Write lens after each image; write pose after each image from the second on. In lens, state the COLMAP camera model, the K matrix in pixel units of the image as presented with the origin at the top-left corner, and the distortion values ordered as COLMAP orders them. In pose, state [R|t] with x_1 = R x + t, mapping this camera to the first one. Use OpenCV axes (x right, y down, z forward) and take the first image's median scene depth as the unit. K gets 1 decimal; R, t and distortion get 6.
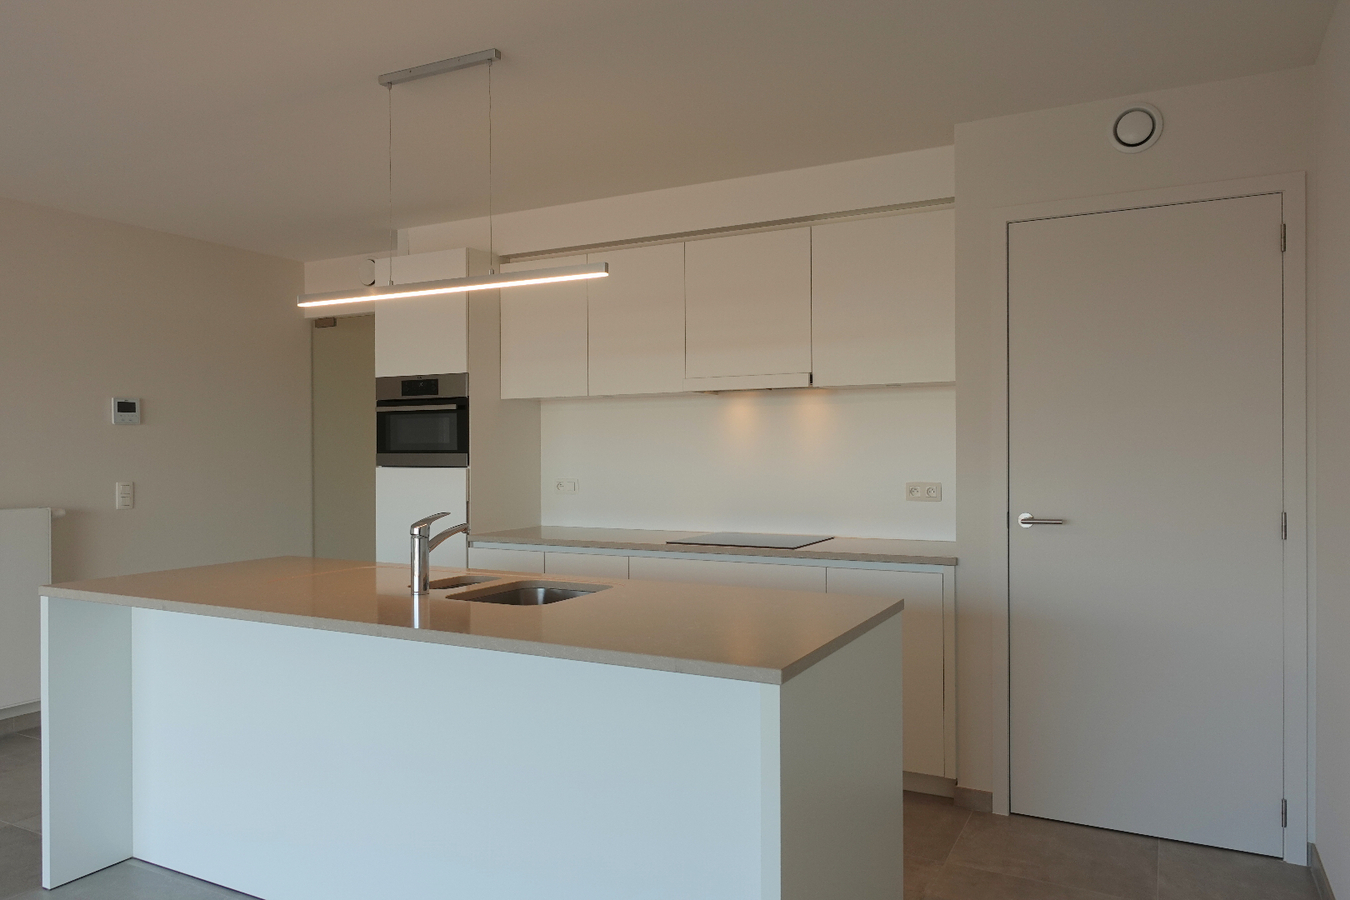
lens RADIAL K [[937.5, 0, 675.0], [0, 937.5, 450.0], [0, 0, 1]] dist [0.003975, 0.002509]
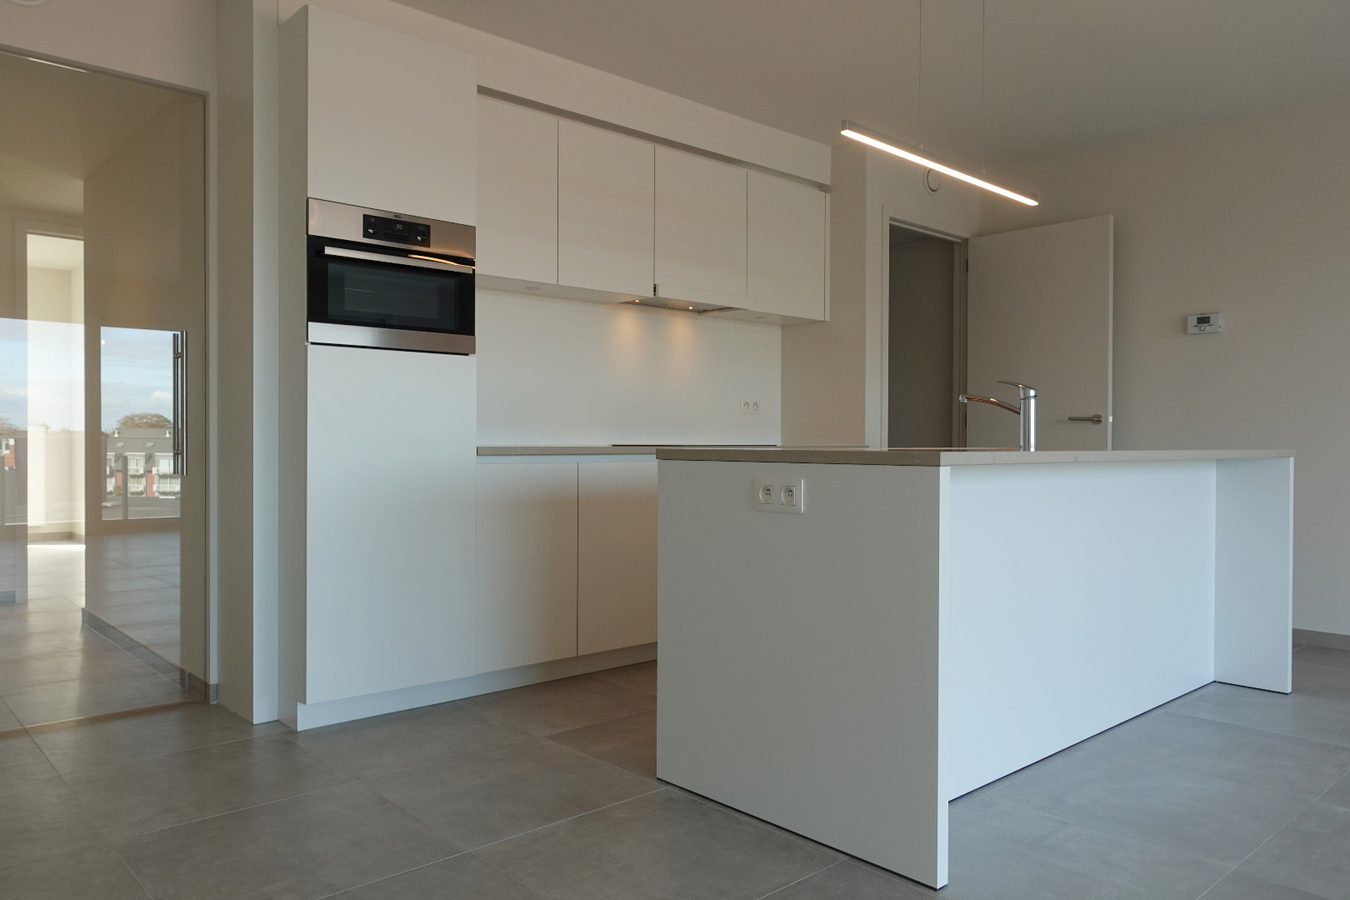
lens RADIAL K [[972.7, 0, 675.0], [0, 972.7, 450.0], [0, 0, 1]] dist [0.000460, -0.000378]
pose [[0.344610, -0.003278, 0.938740, -0.884730], [-0.005229, 0.999972, 0.005412, 0.088308], [-0.938731, -0.006774, 0.344583, 0.585690]]
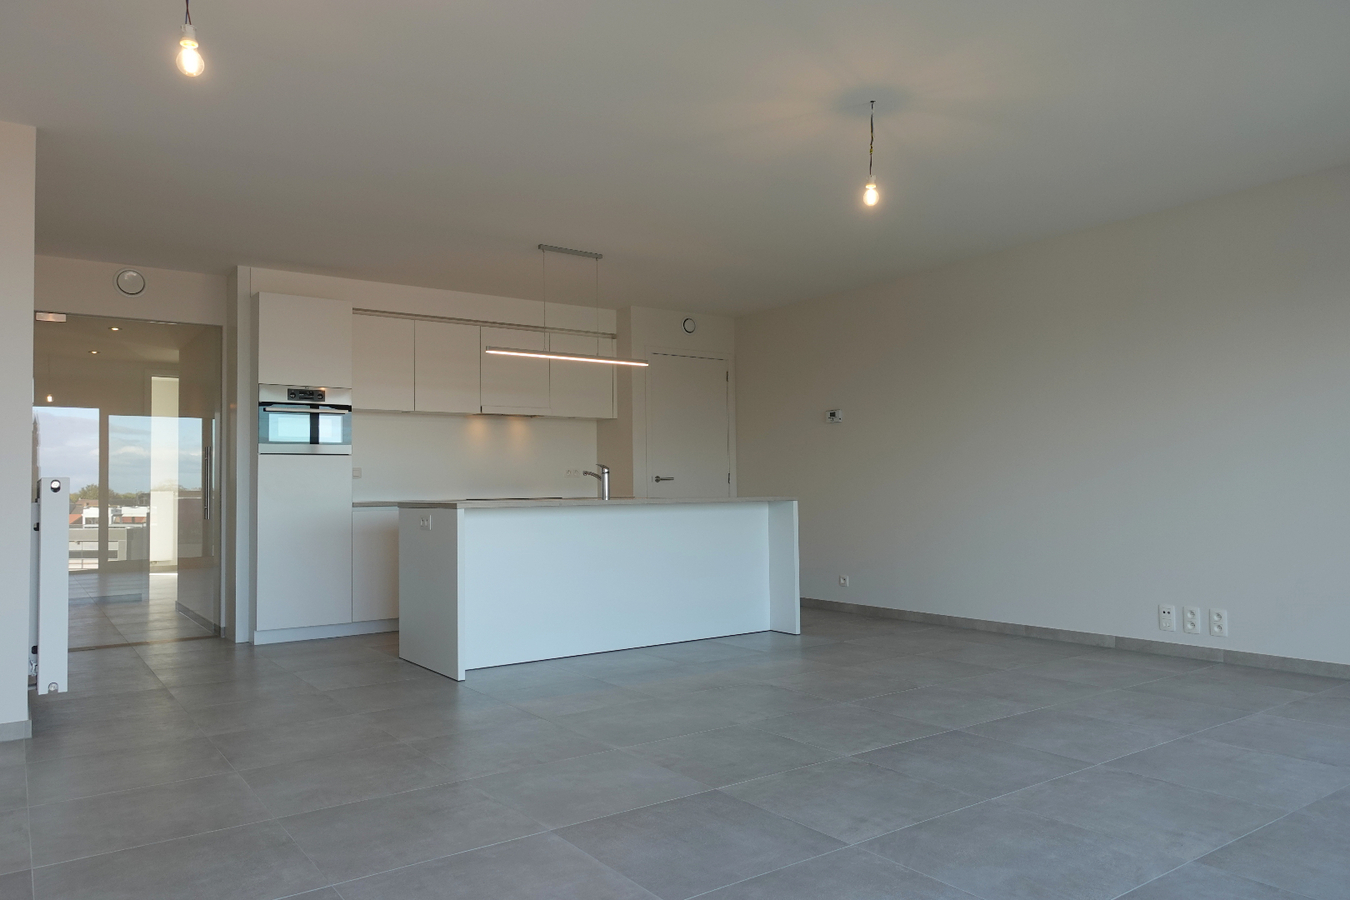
lens RADIAL K [[937.5, 0, 675.0], [0, 937.5, 450.0], [0, 0, 1]] dist [0.003975, 0.002509]
pose [[0.449919, 0.035097, 0.892380, -1.268283], [0.011945, 0.998902, -0.045309, 0.081770], [-0.892990, 0.031045, 0.449005, -0.077379]]
